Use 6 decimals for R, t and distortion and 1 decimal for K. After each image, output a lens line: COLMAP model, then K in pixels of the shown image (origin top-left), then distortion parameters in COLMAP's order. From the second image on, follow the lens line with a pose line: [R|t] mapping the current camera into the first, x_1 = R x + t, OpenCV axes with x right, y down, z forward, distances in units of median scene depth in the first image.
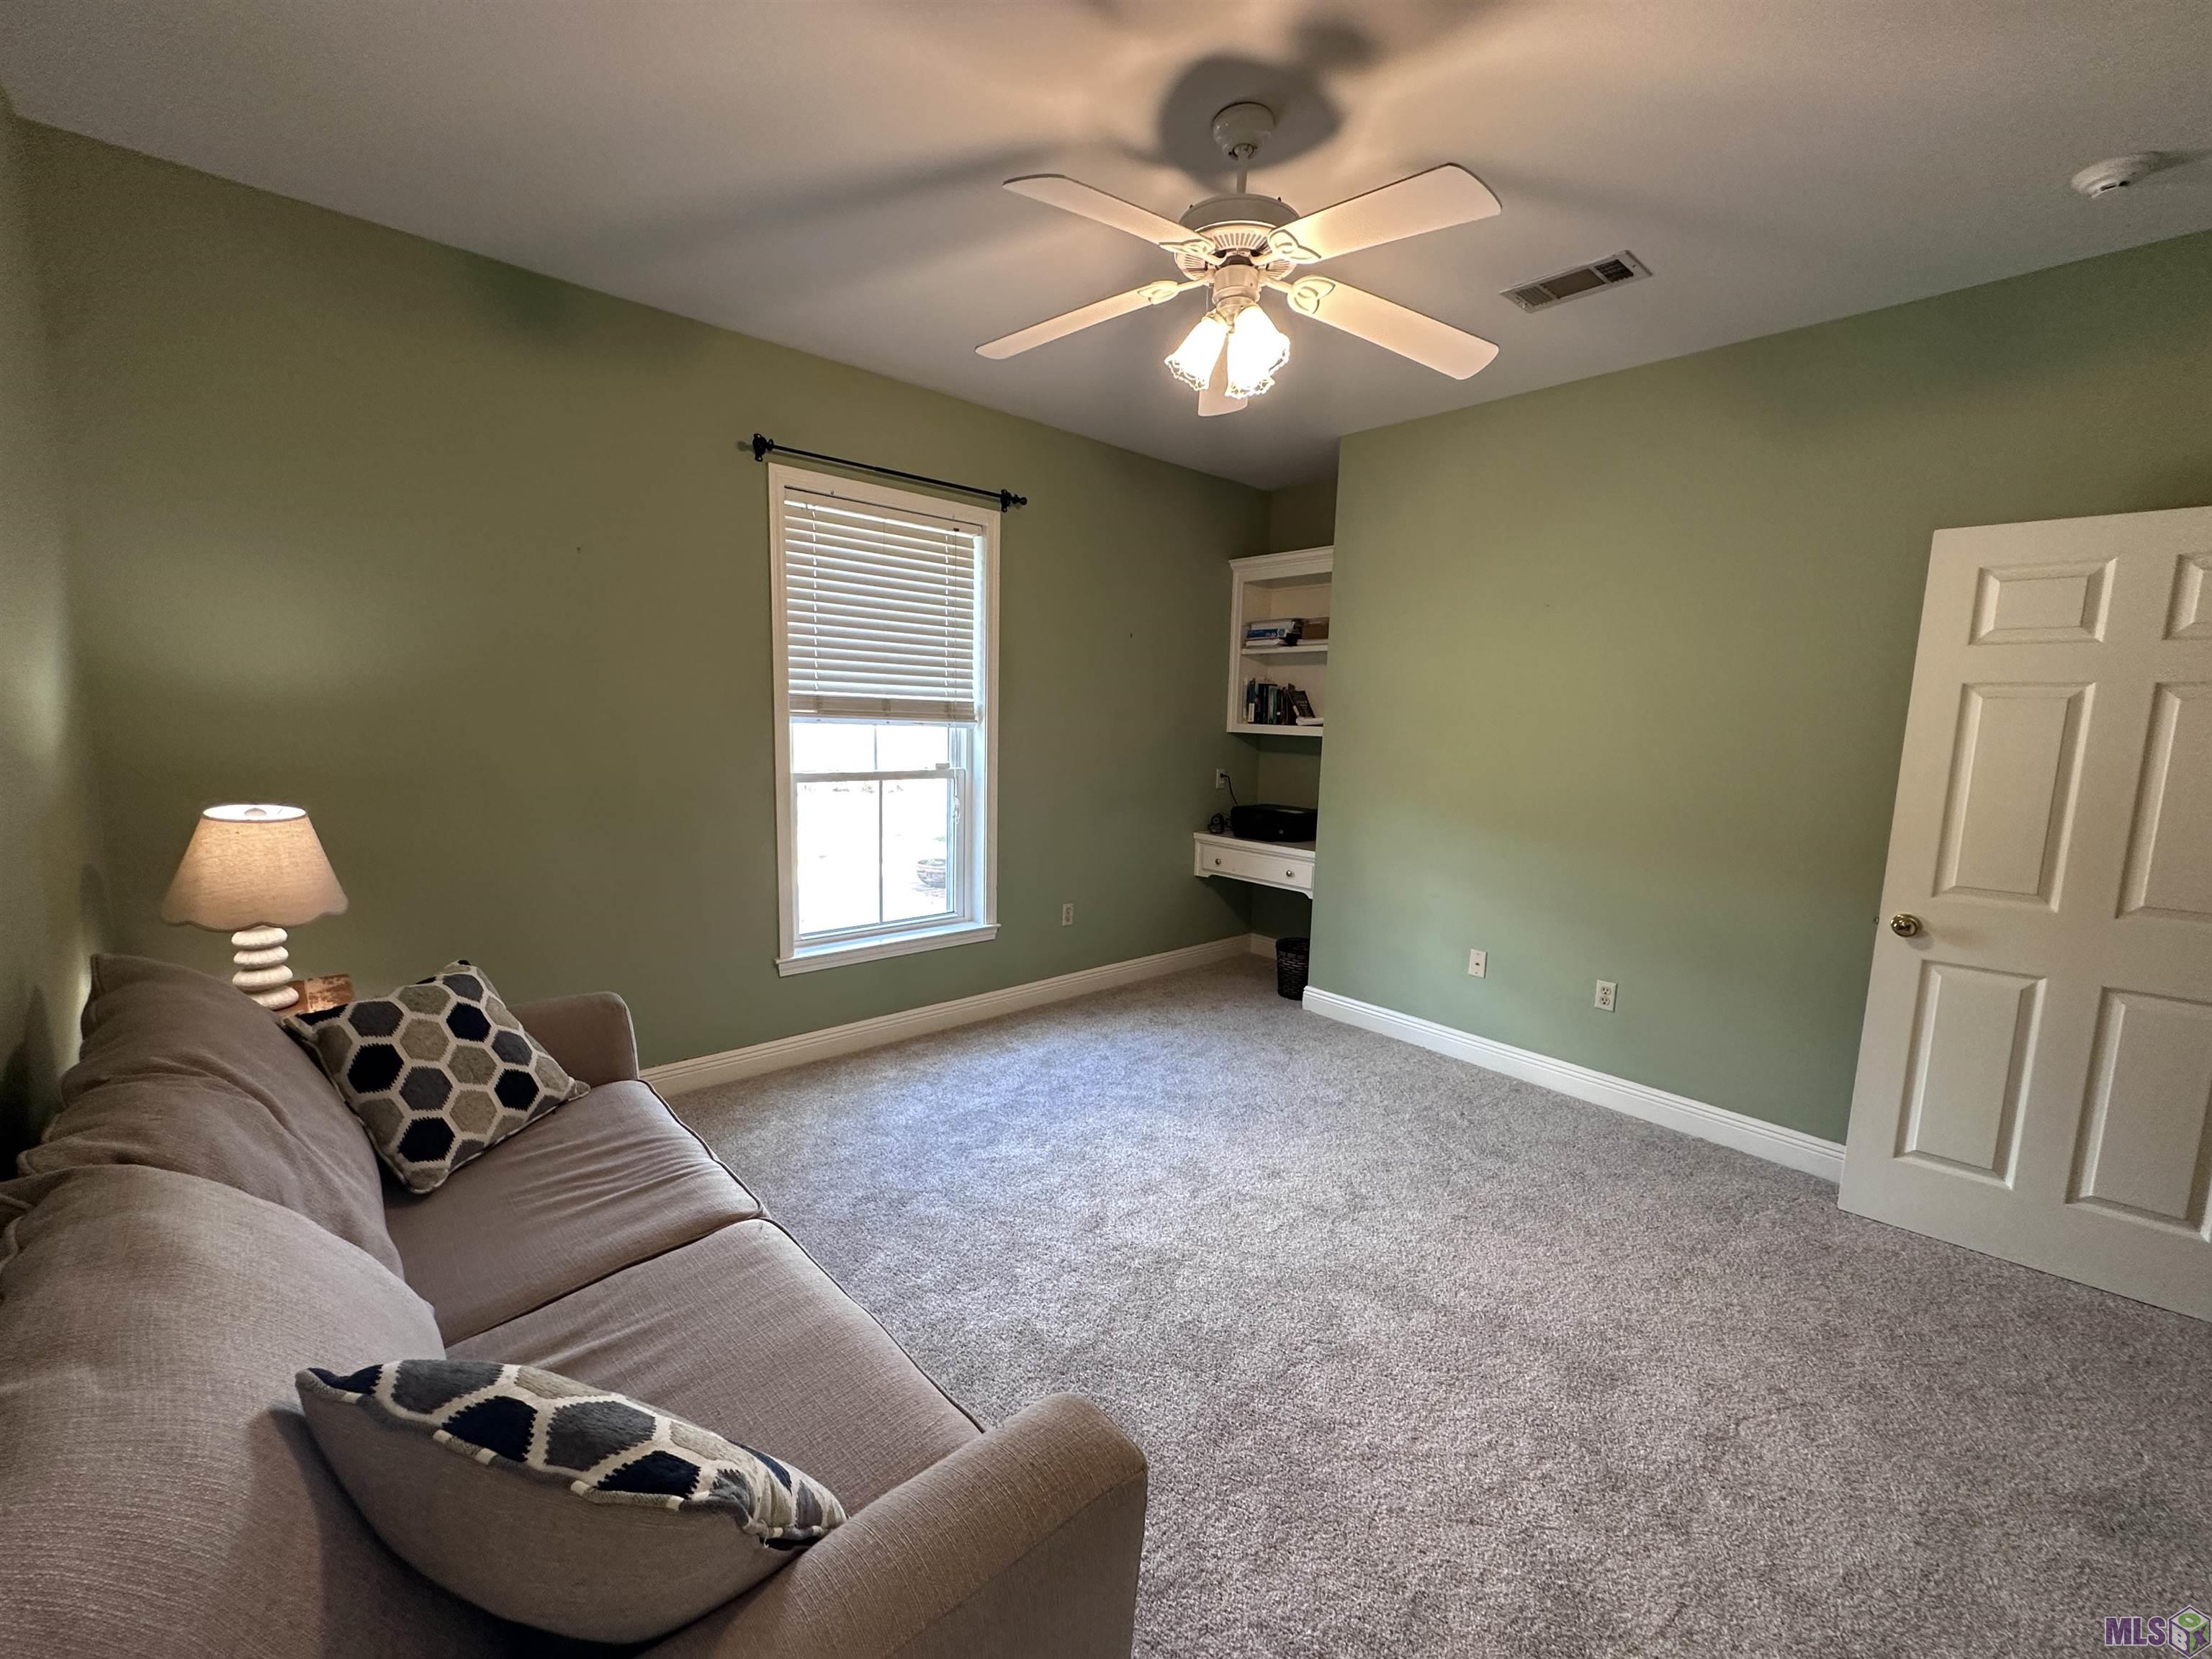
lens RADIAL K [[891.6, 0, 1106.0], [0, 891.6, 829.5], [0, 0, 1]] dist [0.001104, 0.000007]
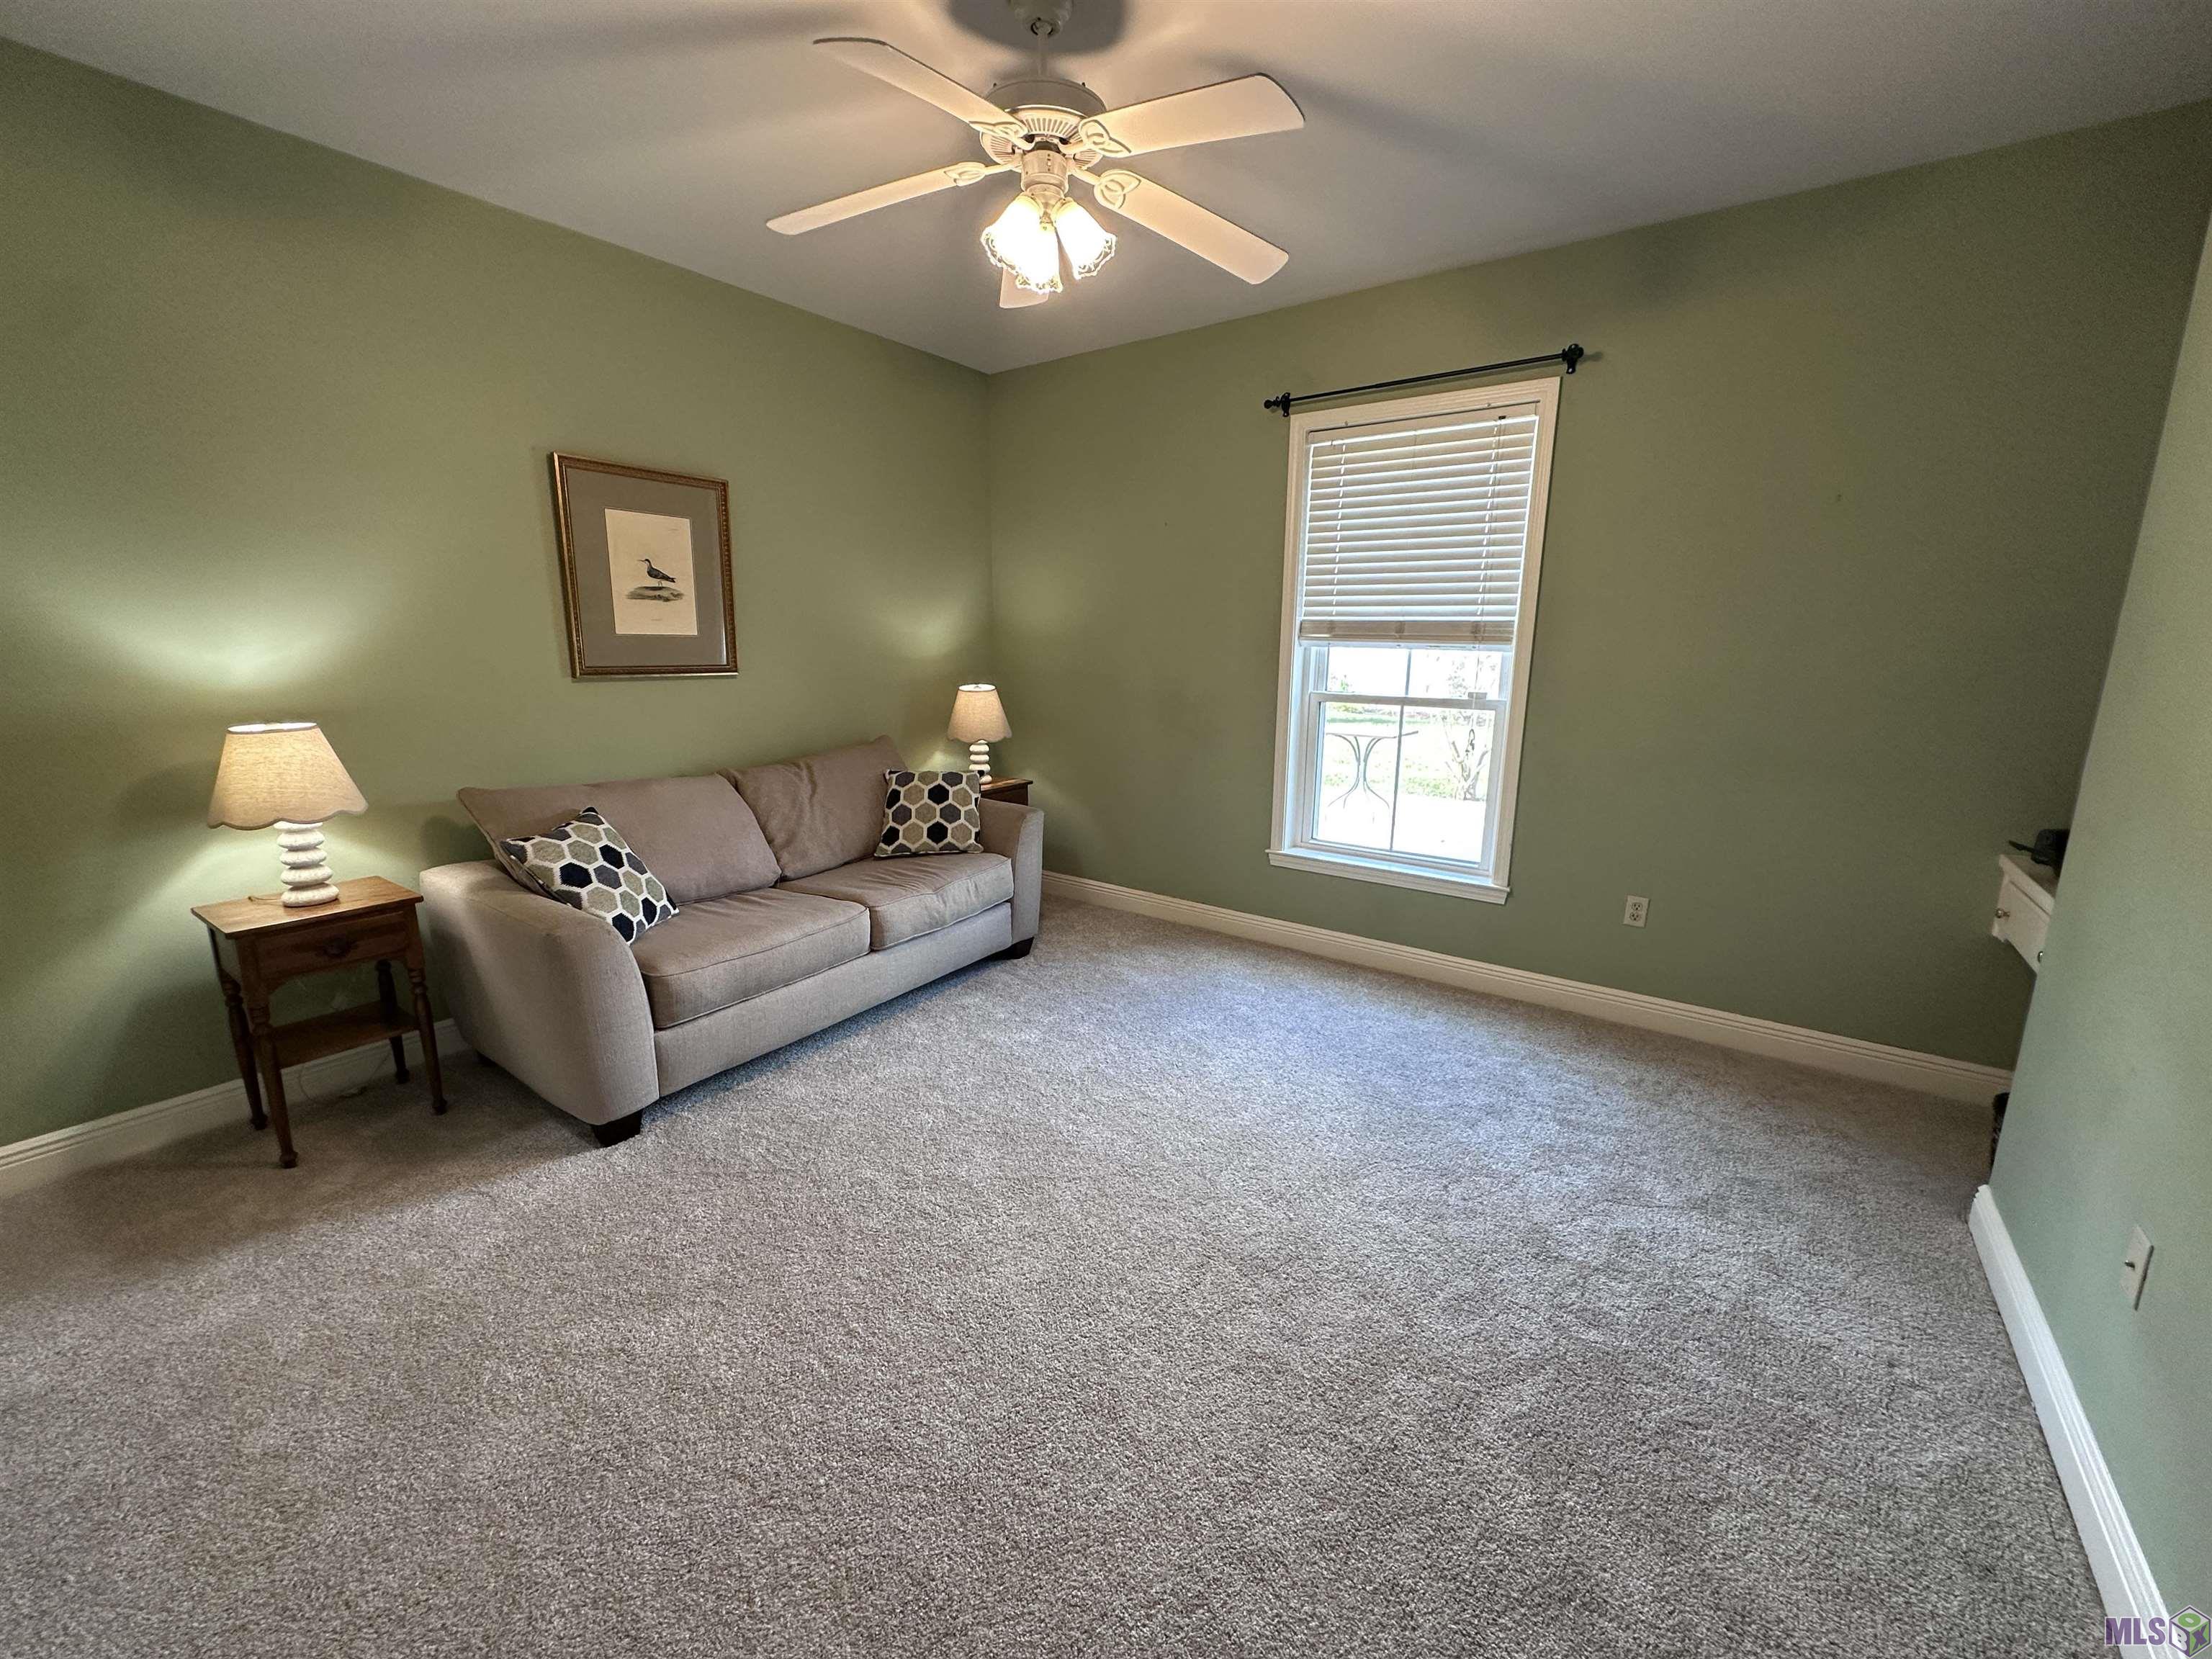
lens RADIAL K [[891.6, 0, 1106.0], [0, 891.6, 829.5], [0, 0, 1]] dist [0.001104, 0.000007]
pose [[0.201541, 0.176835, -0.963385, 0.685148], [-0.130775, 0.979620, 0.152457, -0.030174], [0.970711, 0.095260, 0.220559, 0.502812]]
